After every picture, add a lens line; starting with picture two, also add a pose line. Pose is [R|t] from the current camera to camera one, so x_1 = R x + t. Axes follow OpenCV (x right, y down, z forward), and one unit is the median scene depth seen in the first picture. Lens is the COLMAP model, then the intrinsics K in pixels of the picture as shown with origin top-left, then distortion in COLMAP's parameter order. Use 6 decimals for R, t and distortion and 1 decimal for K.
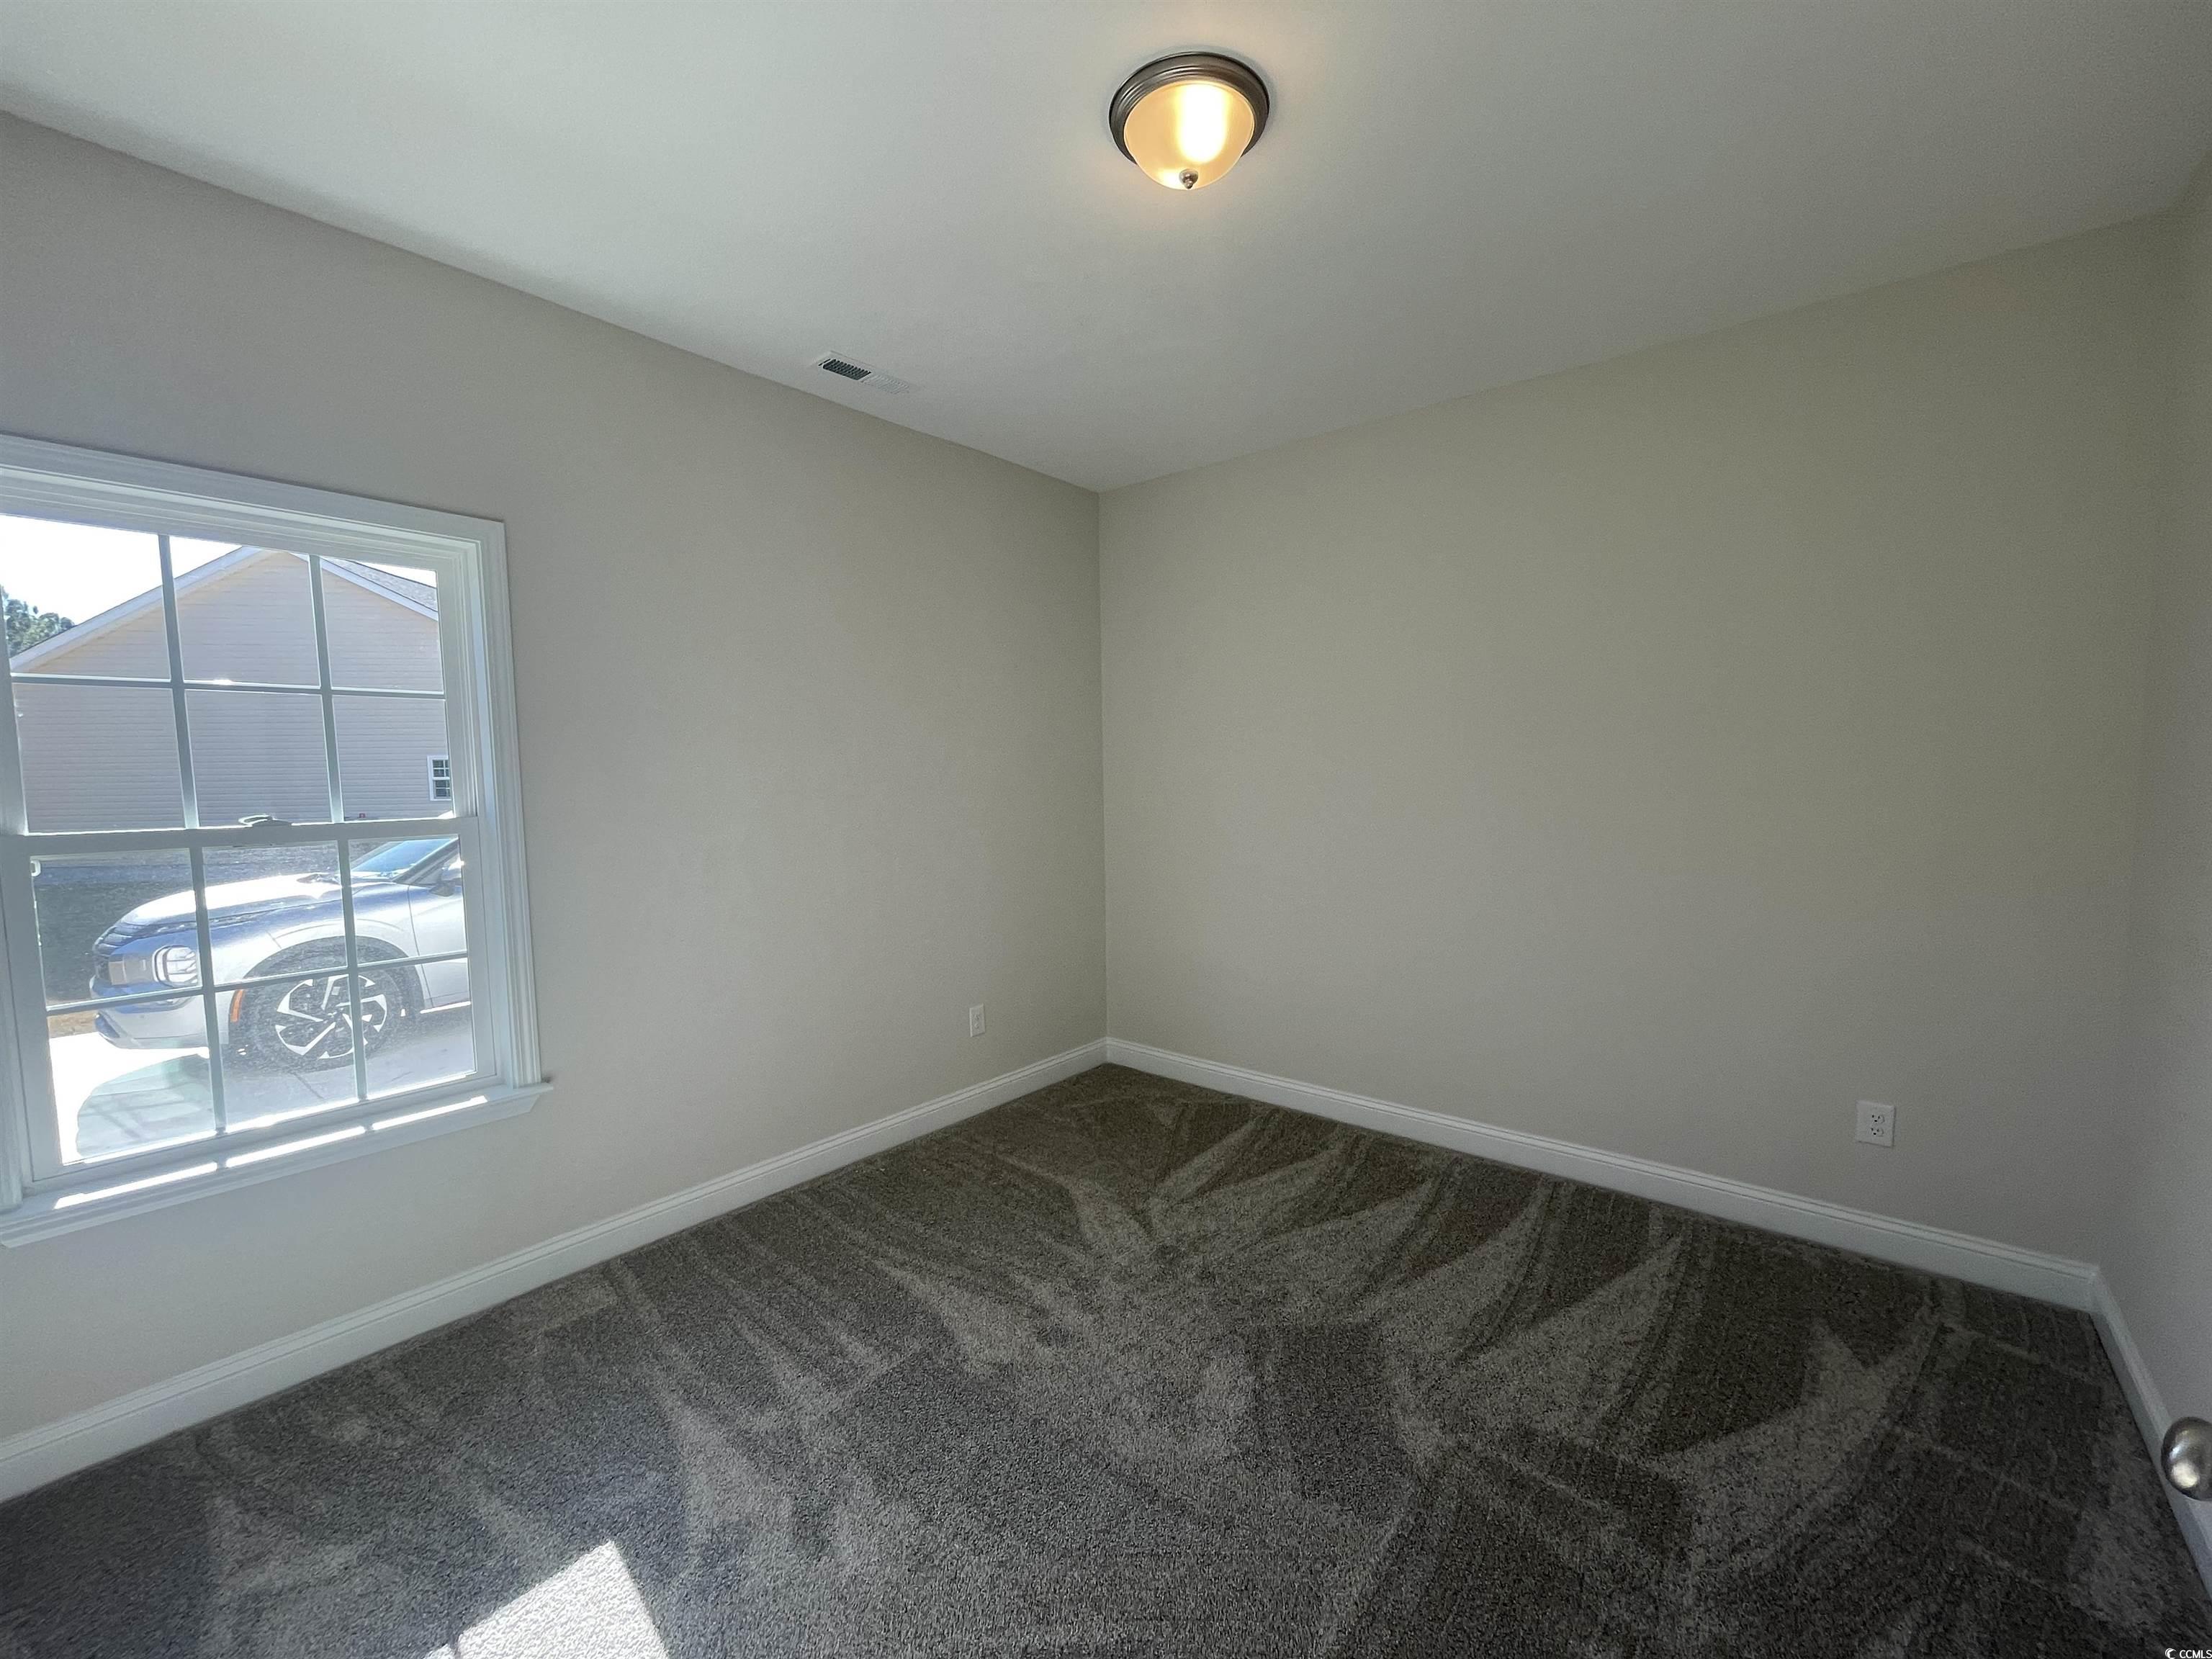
lens RADIAL K [[901.4, 0, 1102.0], [0, 901.4, 840.7], [0, 0, 1]] dist [-0.000936, 0.000220]
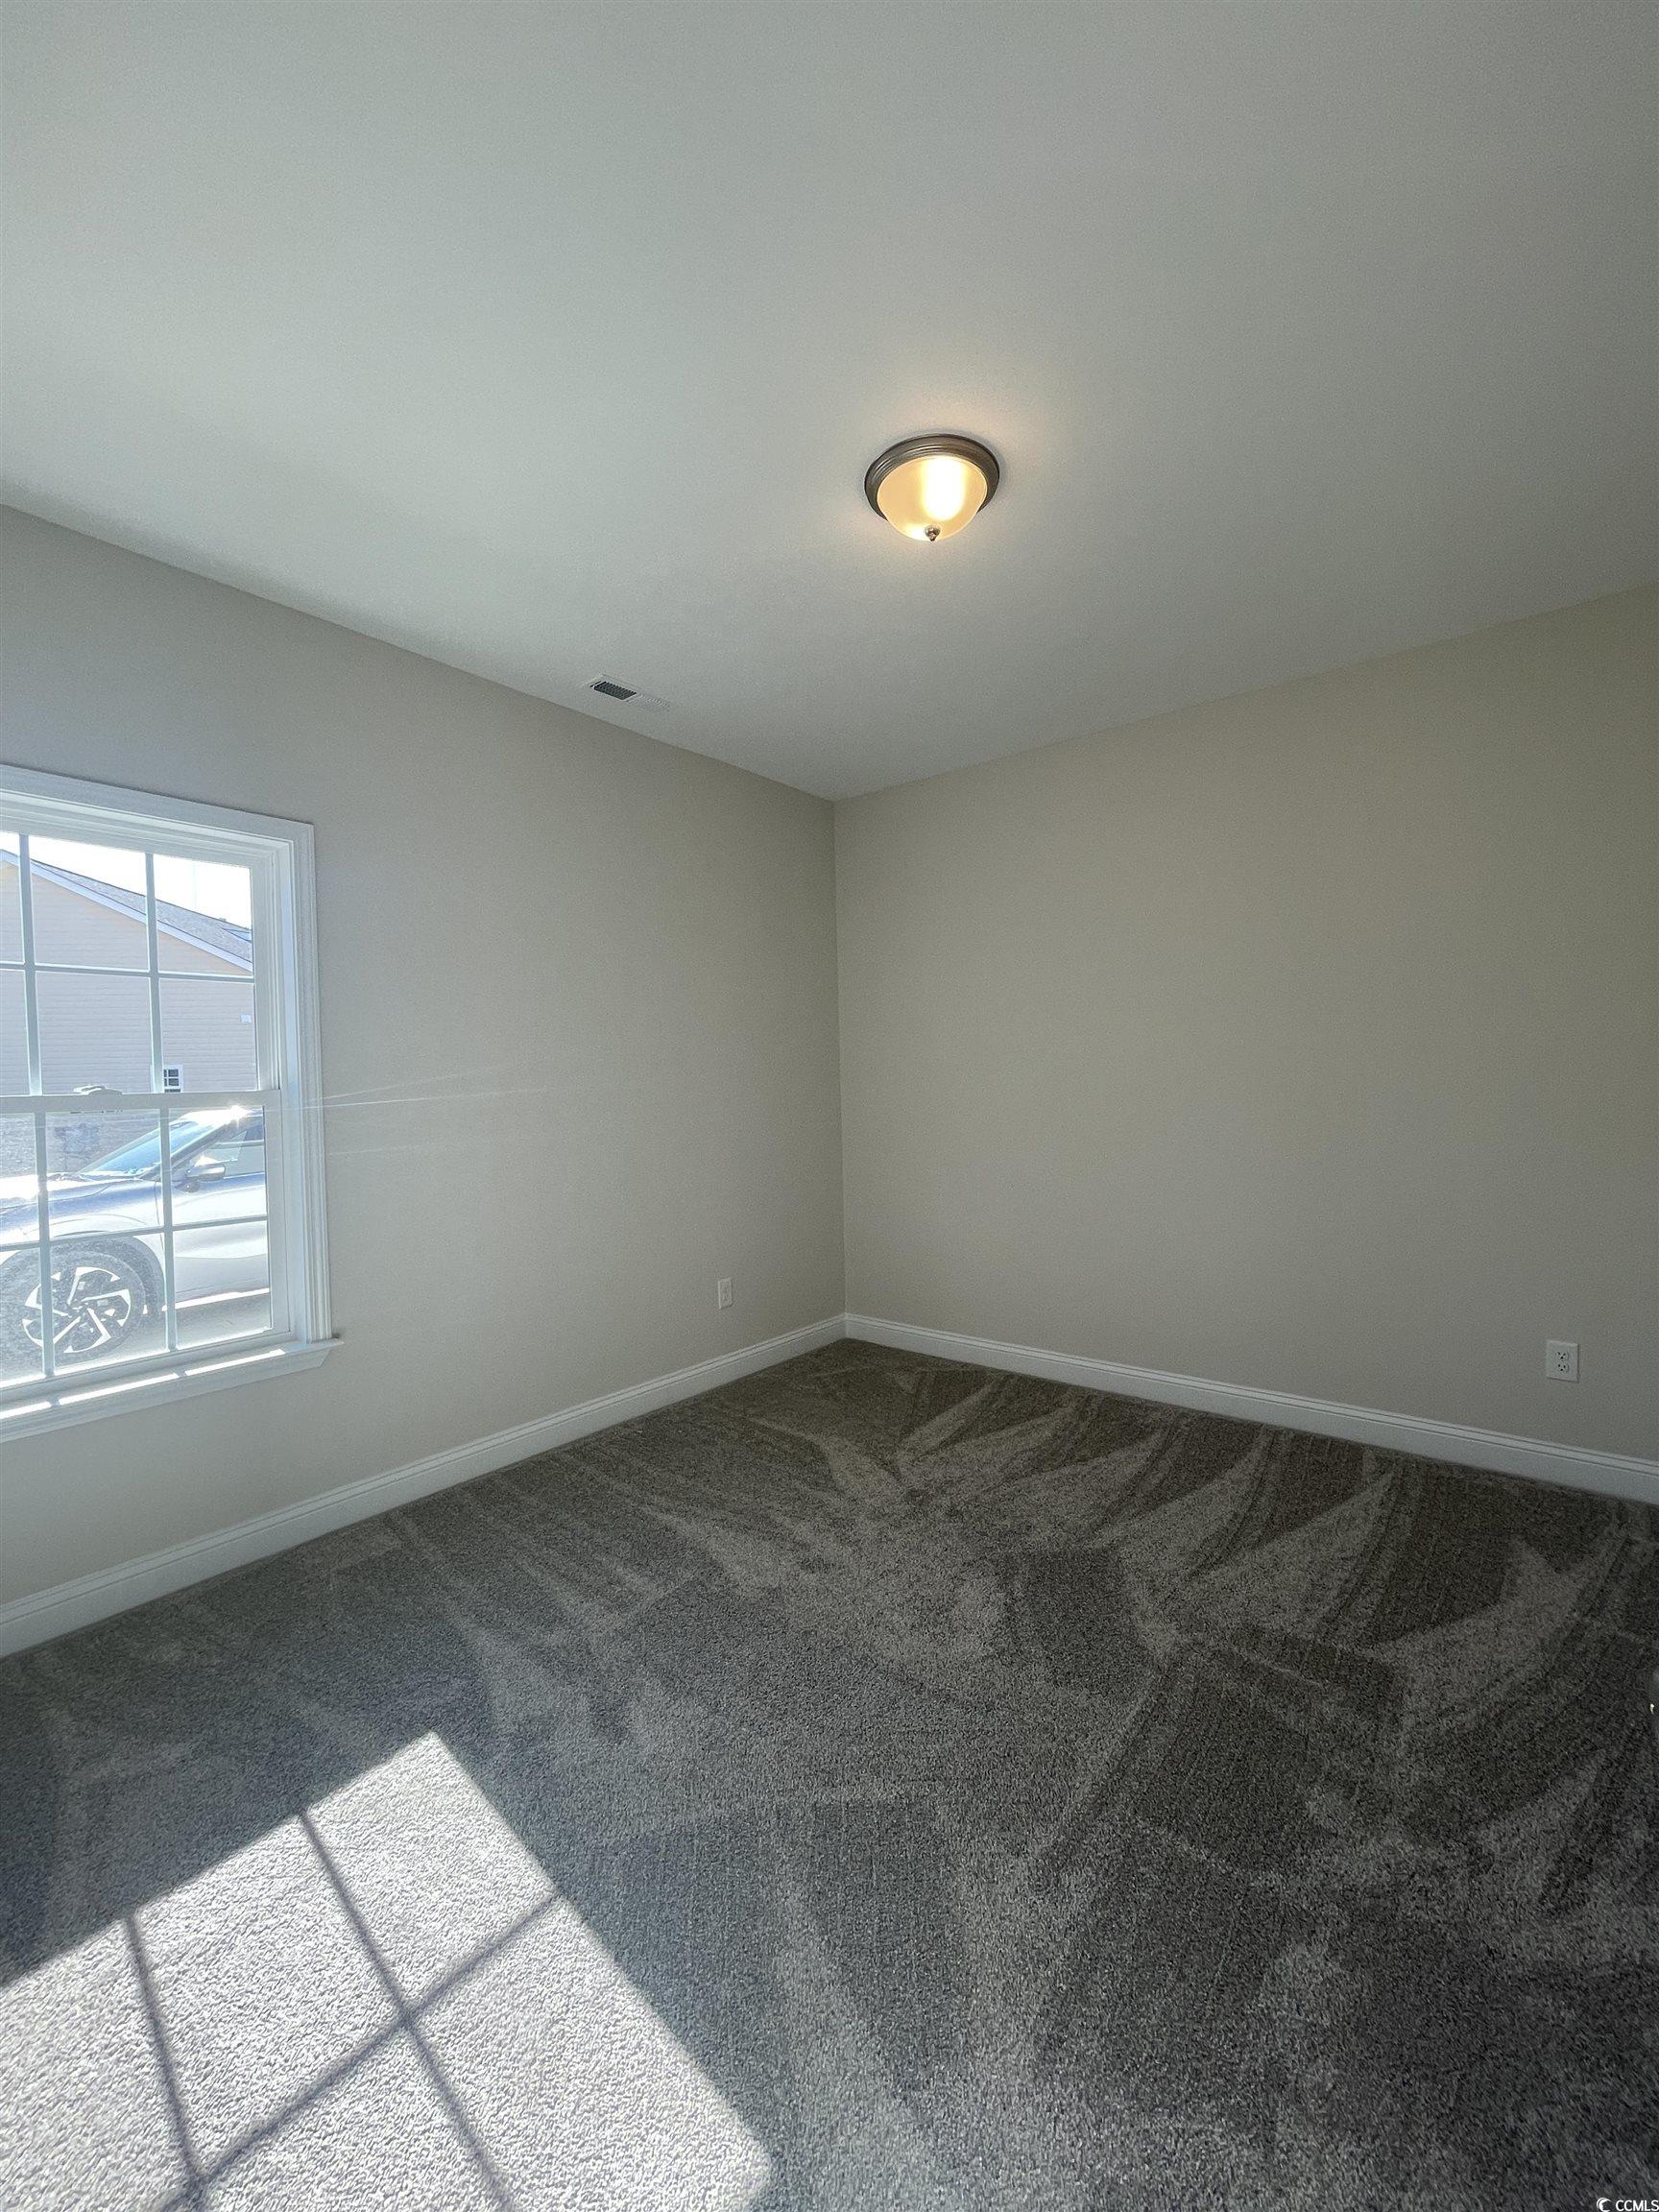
lens RADIAL K [[901.4, 0, 833.3], [0, 901.4, 1098.3], [0, 0, 1]] dist [-0.000936, 0.000220]
pose [[0.999815, -0.008365, 0.017315, -0.050167], [0.009340, 0.998332, -0.056971, 0.058924], [-0.016810, 0.057122, 0.998226, -0.111824]]
